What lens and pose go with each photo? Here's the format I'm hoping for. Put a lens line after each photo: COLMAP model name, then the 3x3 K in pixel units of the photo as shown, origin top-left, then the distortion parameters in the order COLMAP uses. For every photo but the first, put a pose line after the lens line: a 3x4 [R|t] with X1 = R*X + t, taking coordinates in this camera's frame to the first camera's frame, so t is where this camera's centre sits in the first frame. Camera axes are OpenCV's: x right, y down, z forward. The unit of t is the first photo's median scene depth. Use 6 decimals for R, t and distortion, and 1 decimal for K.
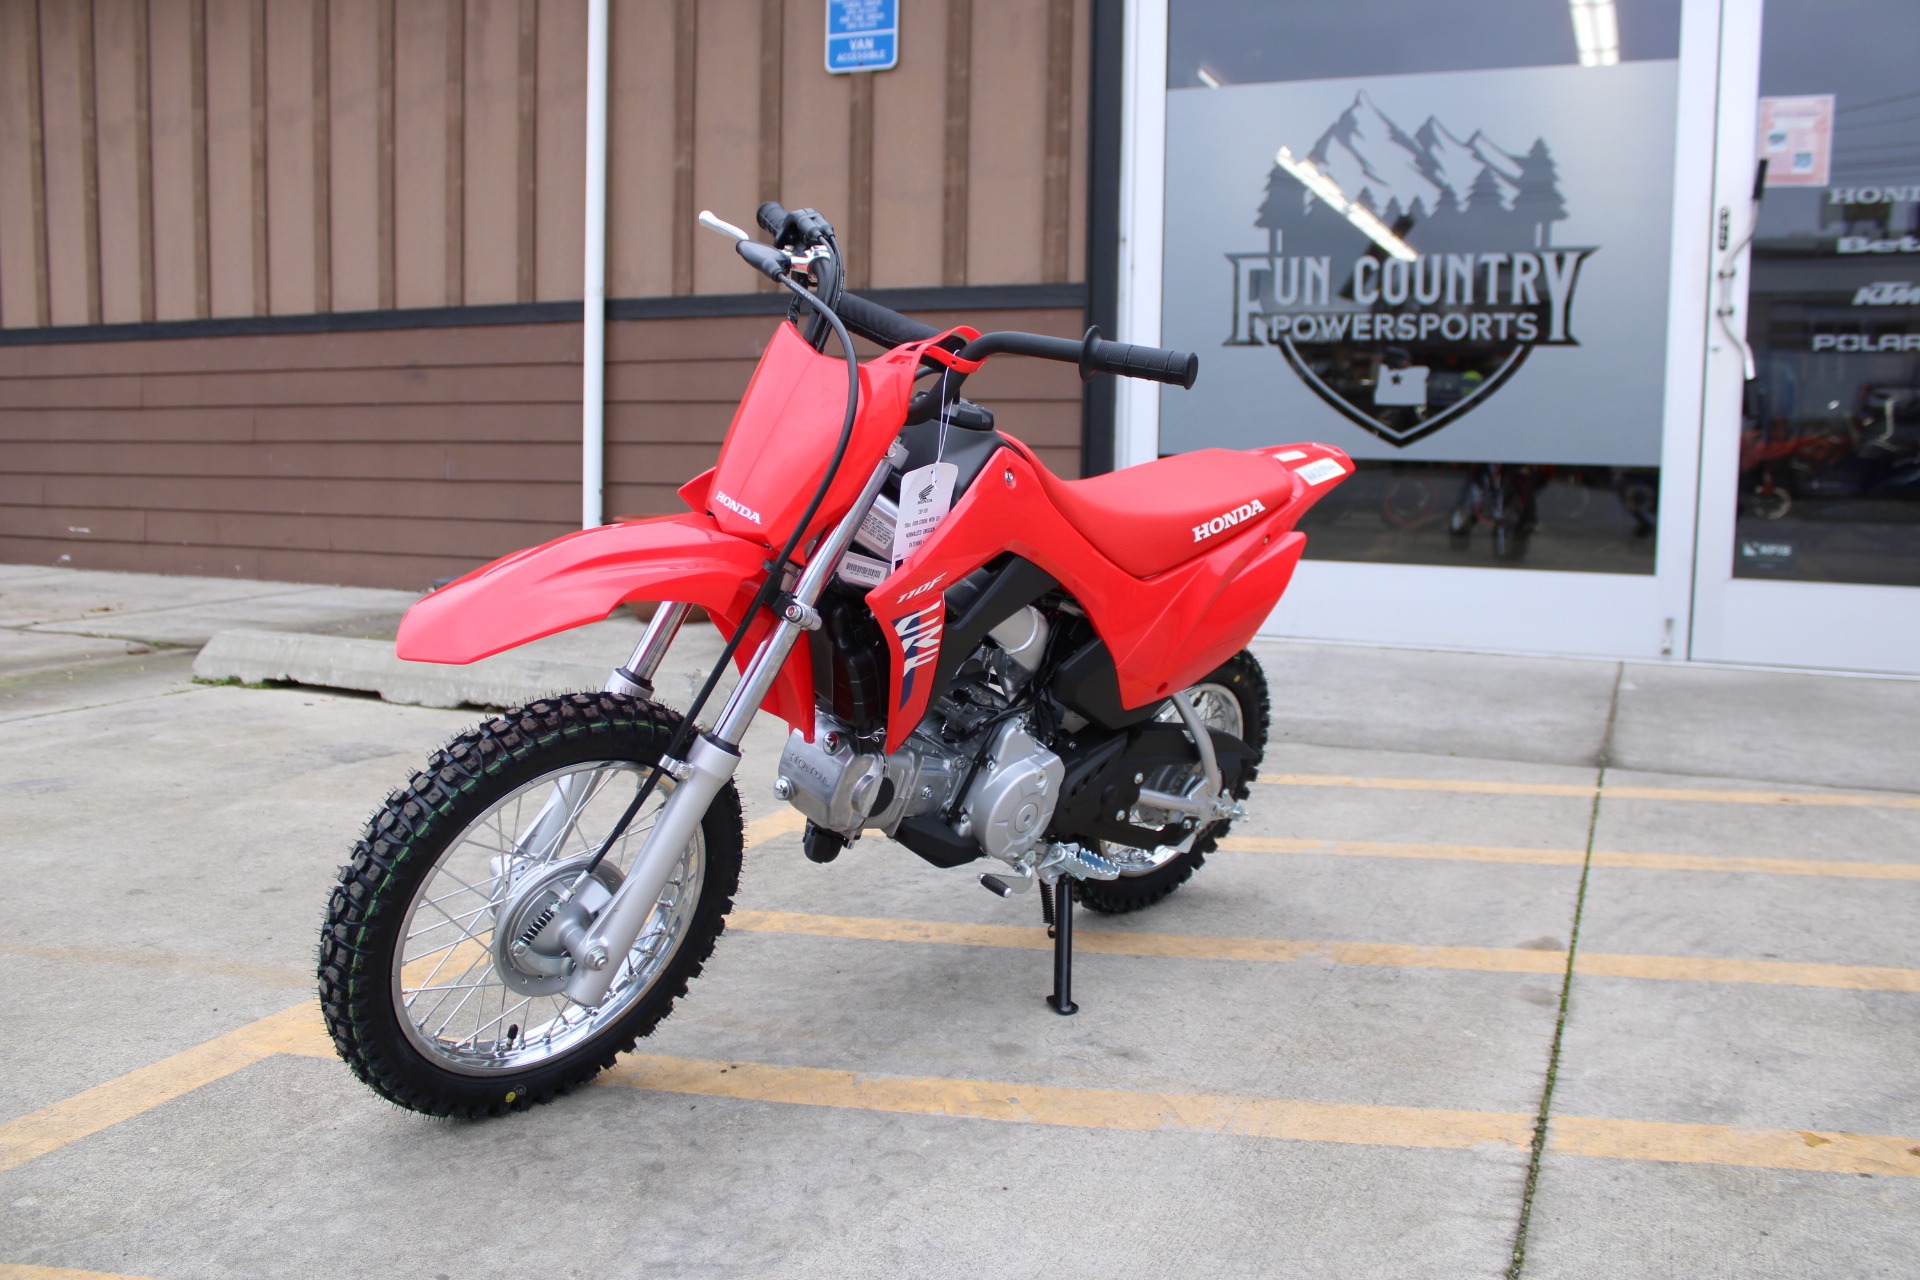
lens RADIAL K [[1599.1, 0, 960.0], [0, 1599.1, 640.0], [0, 0, 1]] dist [-0.162090, 0.135274]
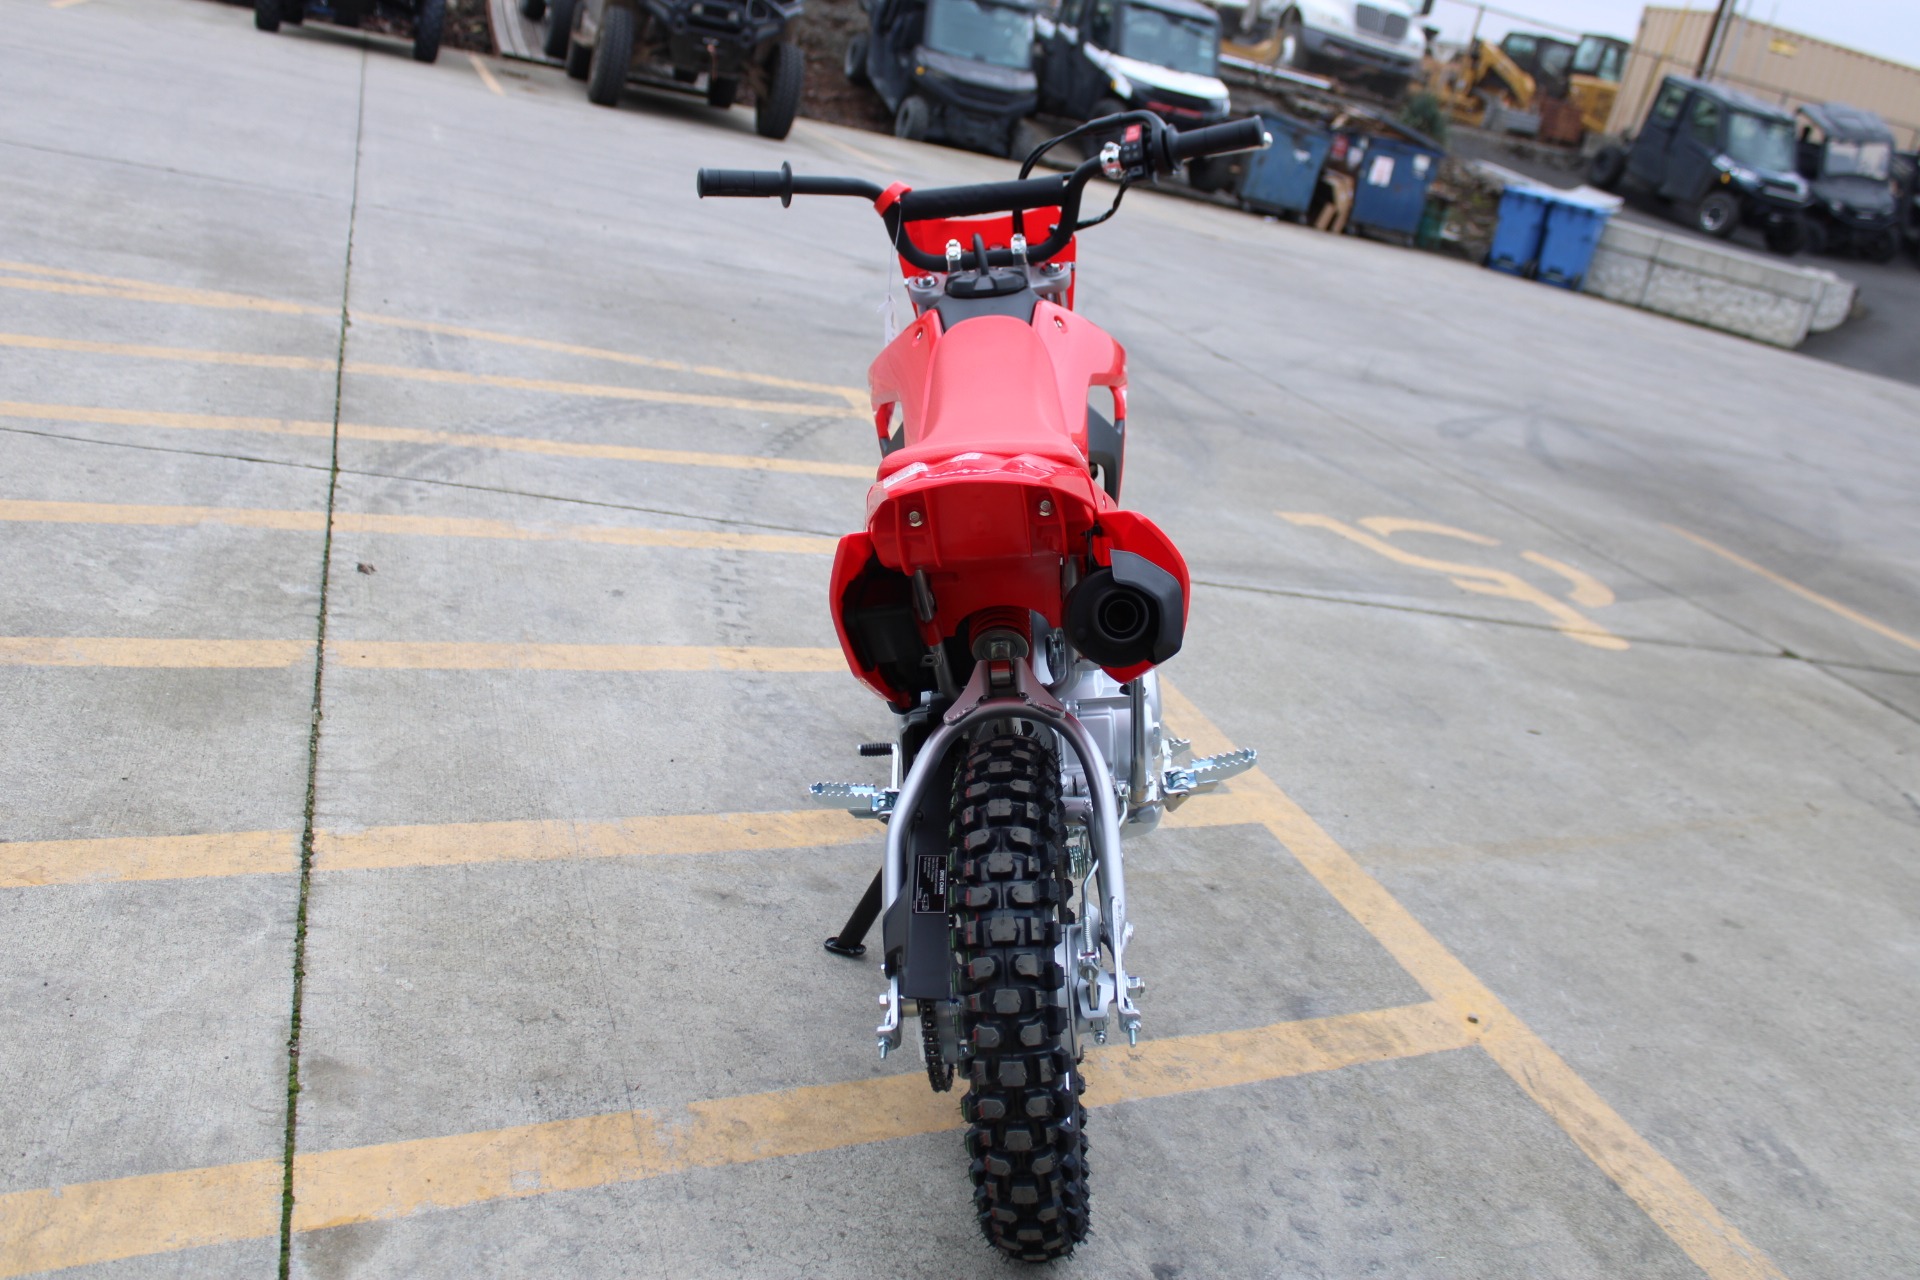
lens RADIAL K [[1801.3, 0, 951.4], [0, 1801.3, 606.6], [0, 0, 1]] dist [-0.155710, 0.164473]
pose [[-0.732722, 0.028789, -0.679918, 0.615863], [-0.302154, 0.881462, 0.362942, -0.285556], [0.609771, 0.471376, -0.637168, 1.390387]]
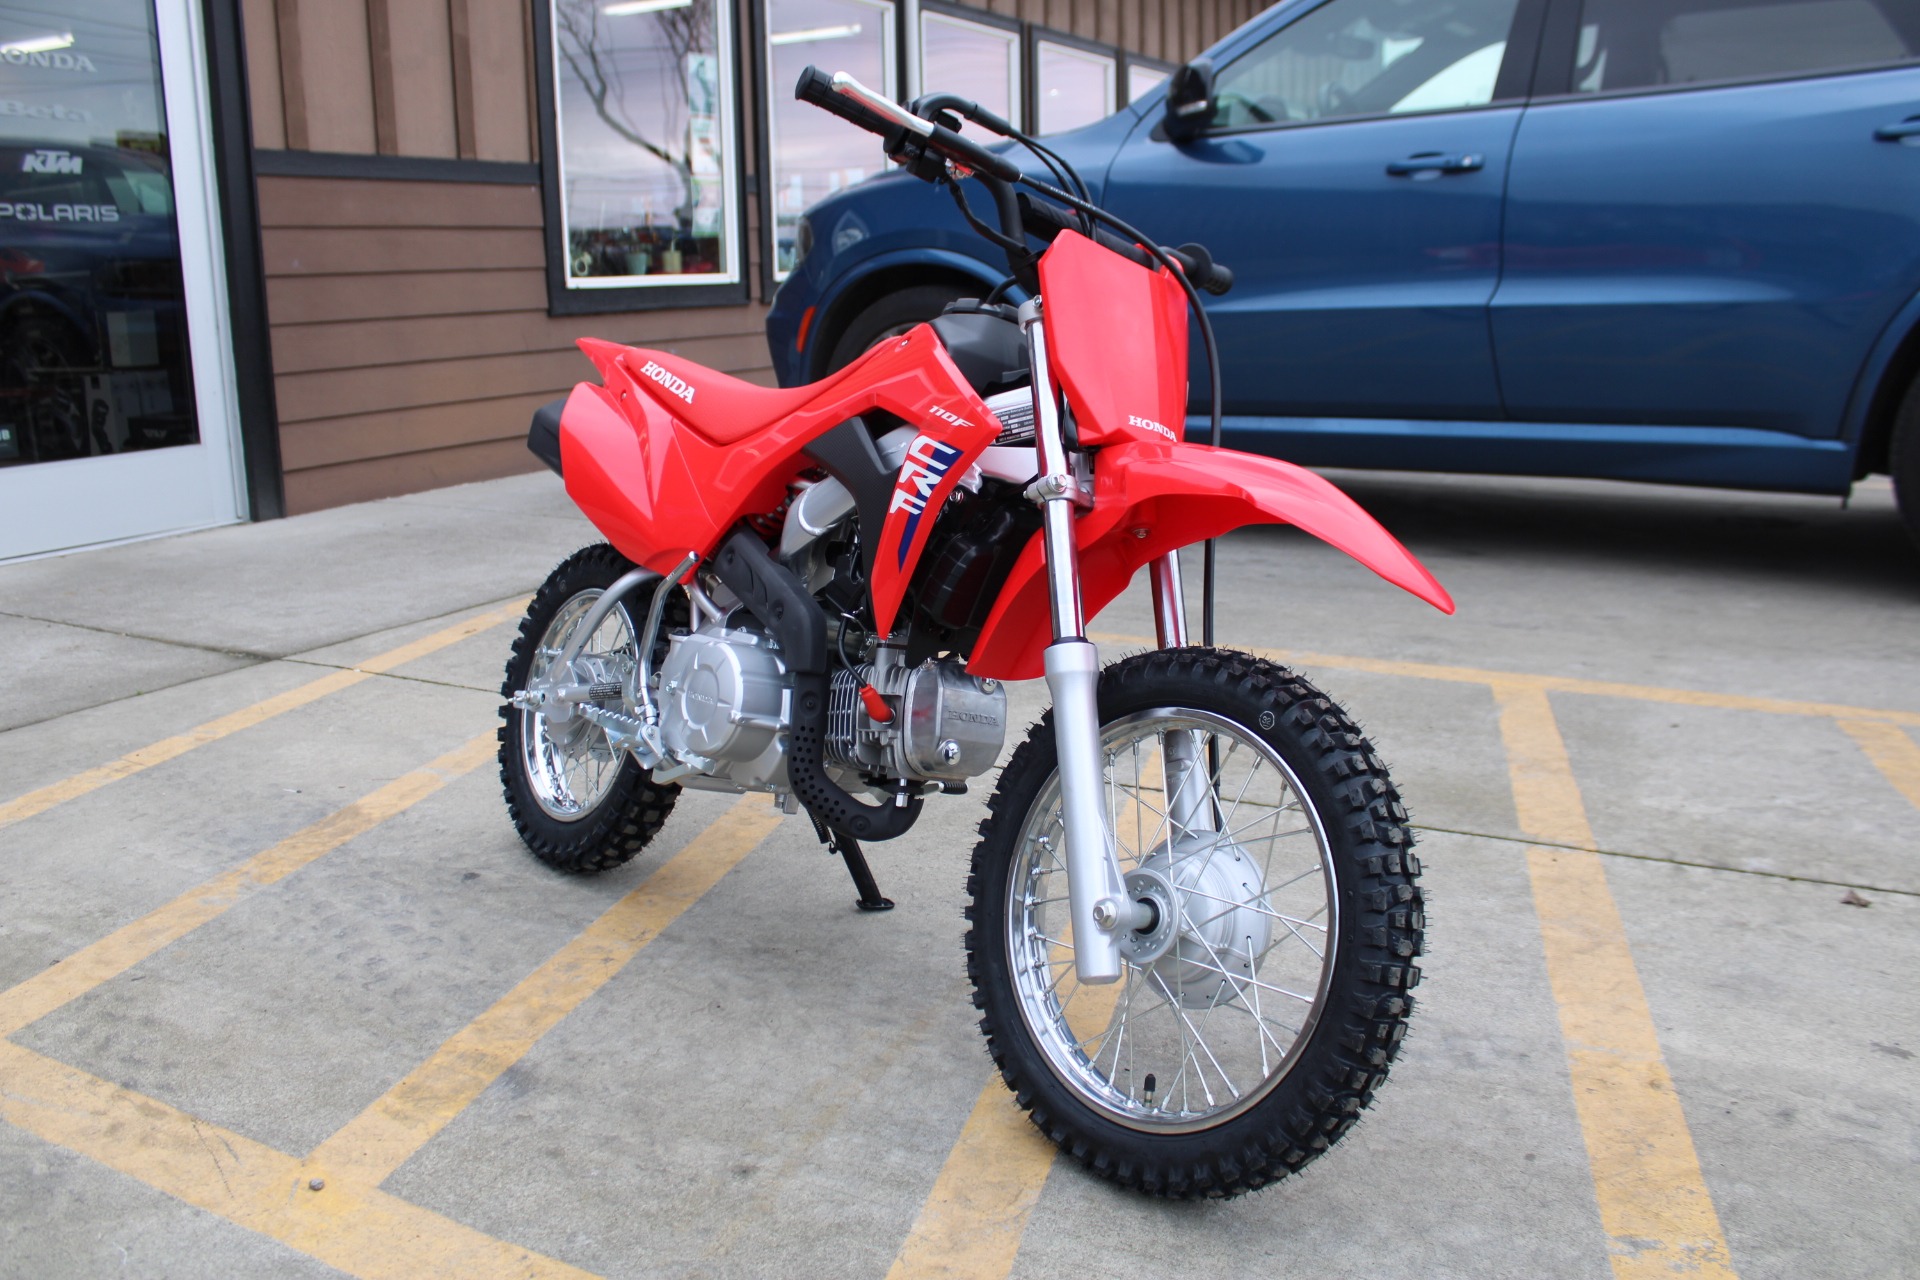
lens RADIAL K [[1599.1, 0, 960.0], [0, 1599.1, 640.0], [0, 0, 1]] dist [-0.162090, 0.135274]
pose [[0.091414, -0.236568, 0.967305, -0.763982], [0.143819, 0.964325, 0.222248, -0.131849], [-0.985373, 0.118800, 0.122176, 0.700175]]
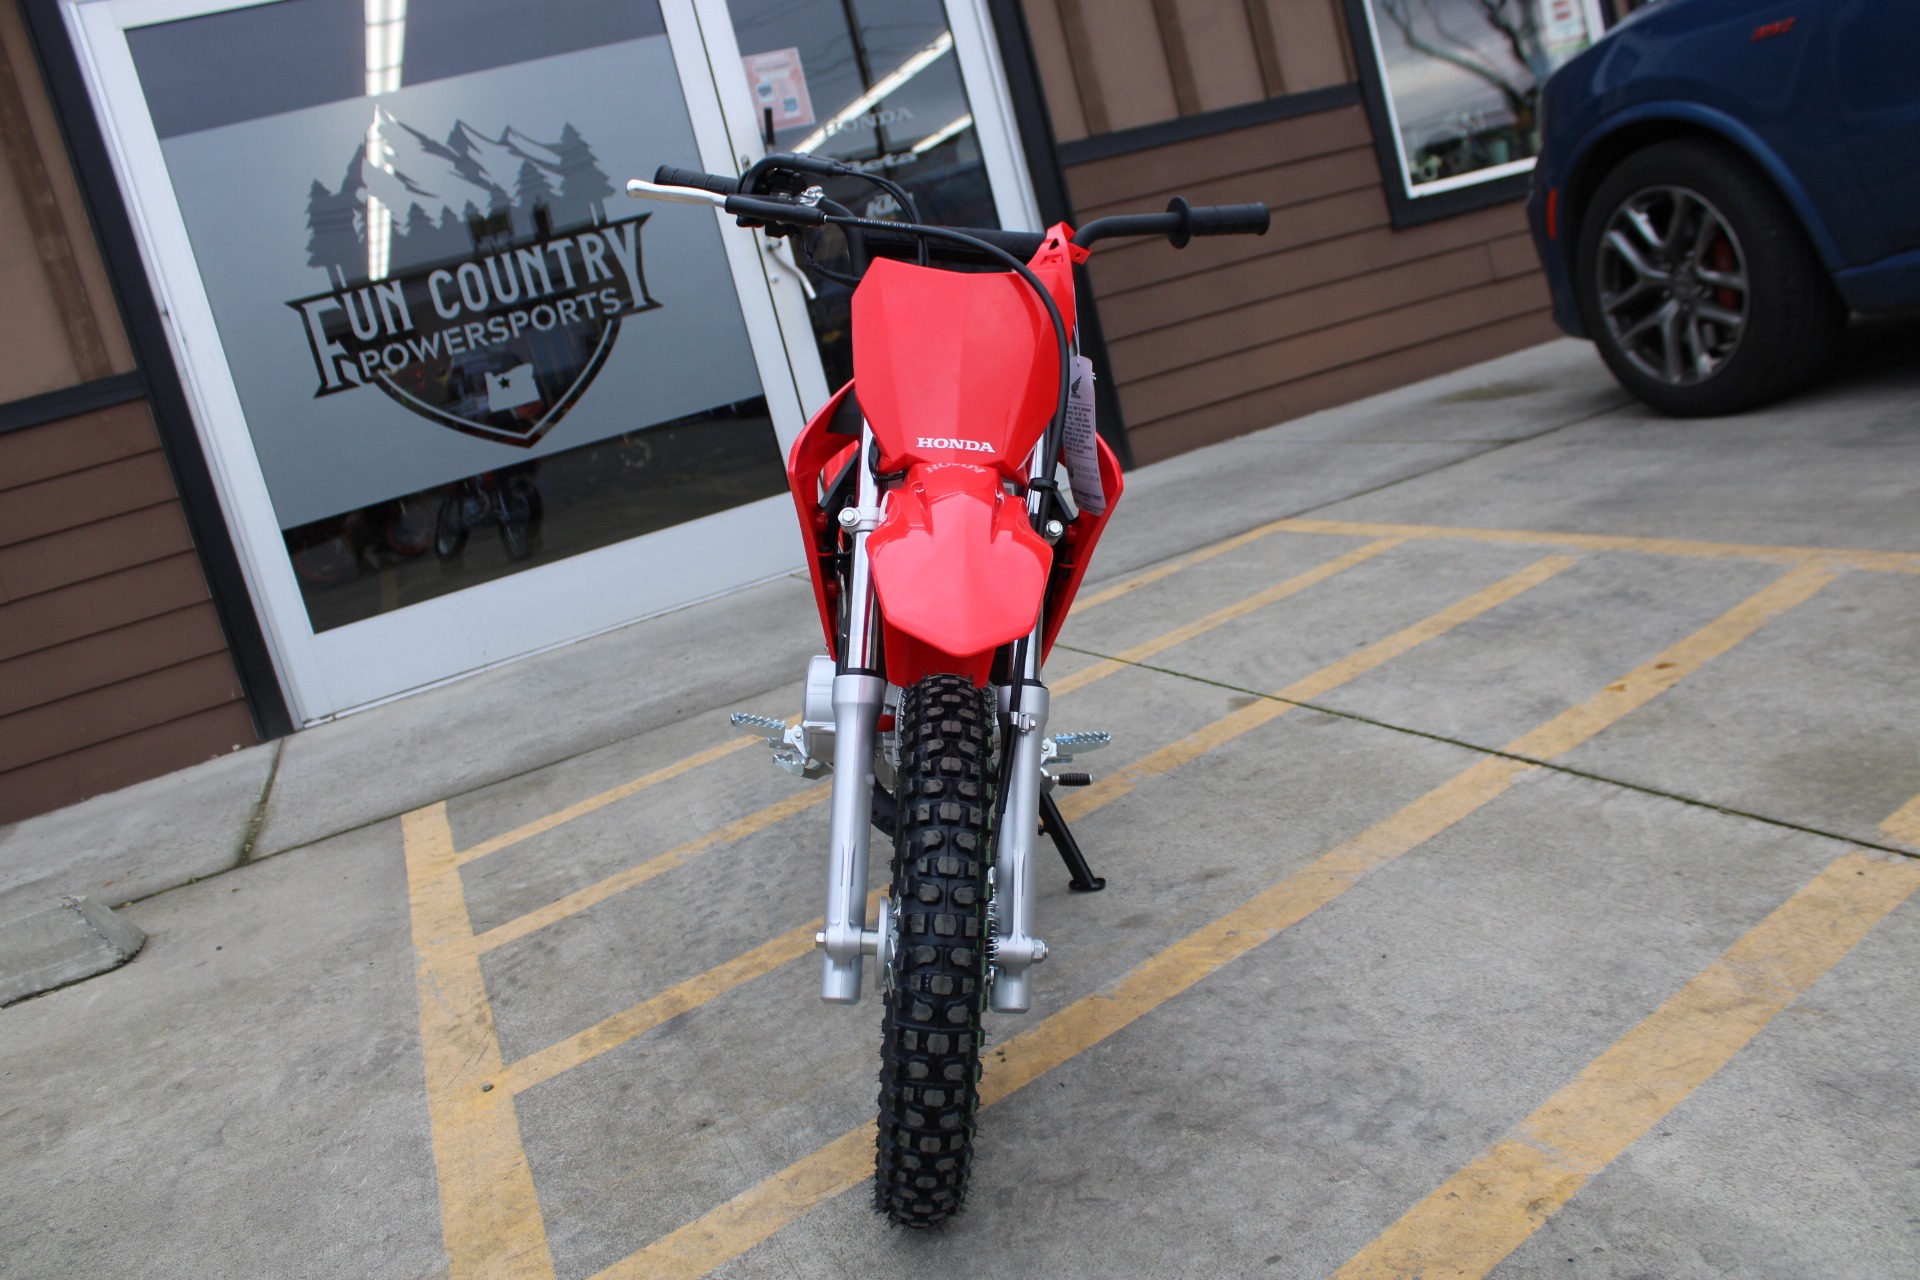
lens RADIAL K [[1599.1, 0, 960.0], [0, 1599.1, 640.0], [0, 0, 1]] dist [-0.162090, 0.135274]
pose [[0.682457, -0.325423, 0.654486, -0.545110], [0.341369, 0.933671, 0.108282, -0.053659], [-0.646312, 0.149523, 0.748280, 0.216526]]
